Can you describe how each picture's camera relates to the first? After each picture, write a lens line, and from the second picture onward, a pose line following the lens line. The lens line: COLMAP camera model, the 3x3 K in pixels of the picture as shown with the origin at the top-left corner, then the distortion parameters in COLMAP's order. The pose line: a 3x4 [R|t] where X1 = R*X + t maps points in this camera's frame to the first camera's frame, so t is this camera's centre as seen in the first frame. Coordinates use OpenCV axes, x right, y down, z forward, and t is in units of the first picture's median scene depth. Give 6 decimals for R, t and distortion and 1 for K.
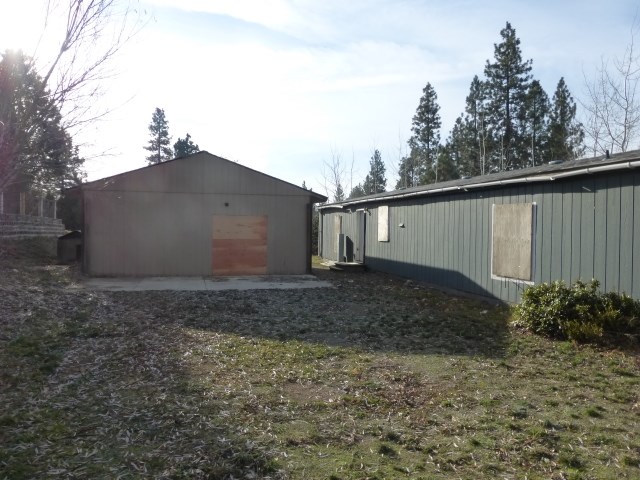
lens RADIAL K [[476.1, 0, 319.9], [0, 476.1, 243.9], [0, 0, 1]] dist [-0.028499, 0.012259]
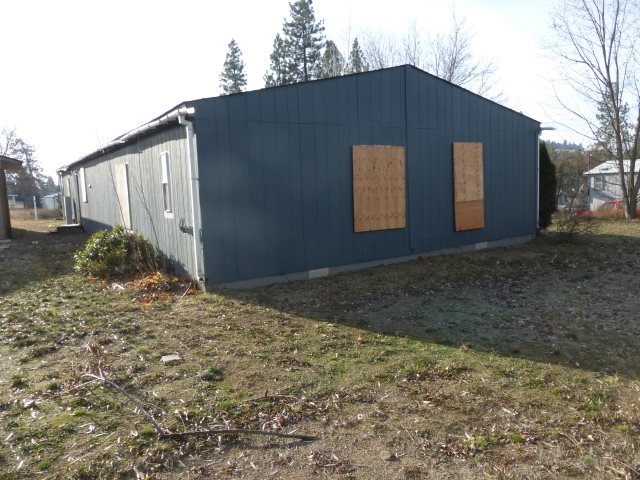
lens RADIAL K [[476.1, 0, 319.9], [0, 476.1, 243.9], [0, 0, 1]] dist [-0.028499, 0.012259]
pose [[0.952126, -0.081312, 0.294695, 0.527242], [0.054902, 0.993786, 0.096820, 0.021857], [-0.300736, -0.076006, 0.950674, -0.238382]]
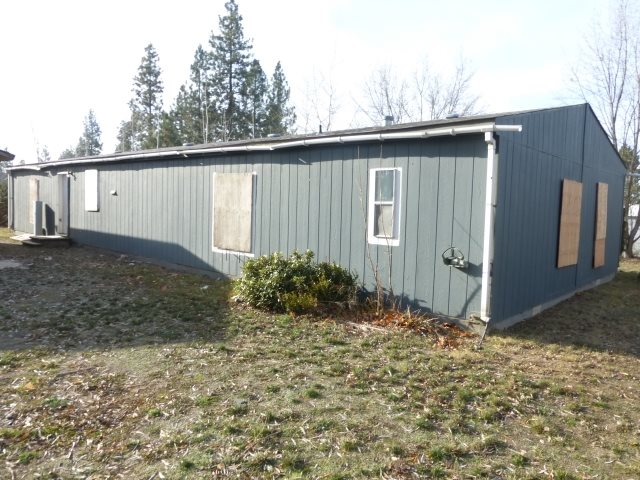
lens RADIAL K [[476.1, 0, 319.9], [0, 476.1, 243.9], [0, 0, 1]] dist [-0.028499, 0.012259]
pose [[0.845674, -0.022290, 0.533234, 0.041326], [-0.010090, 0.998281, 0.057731, 0.001261], [-0.533605, -0.054201, 0.843996, 0.094097]]
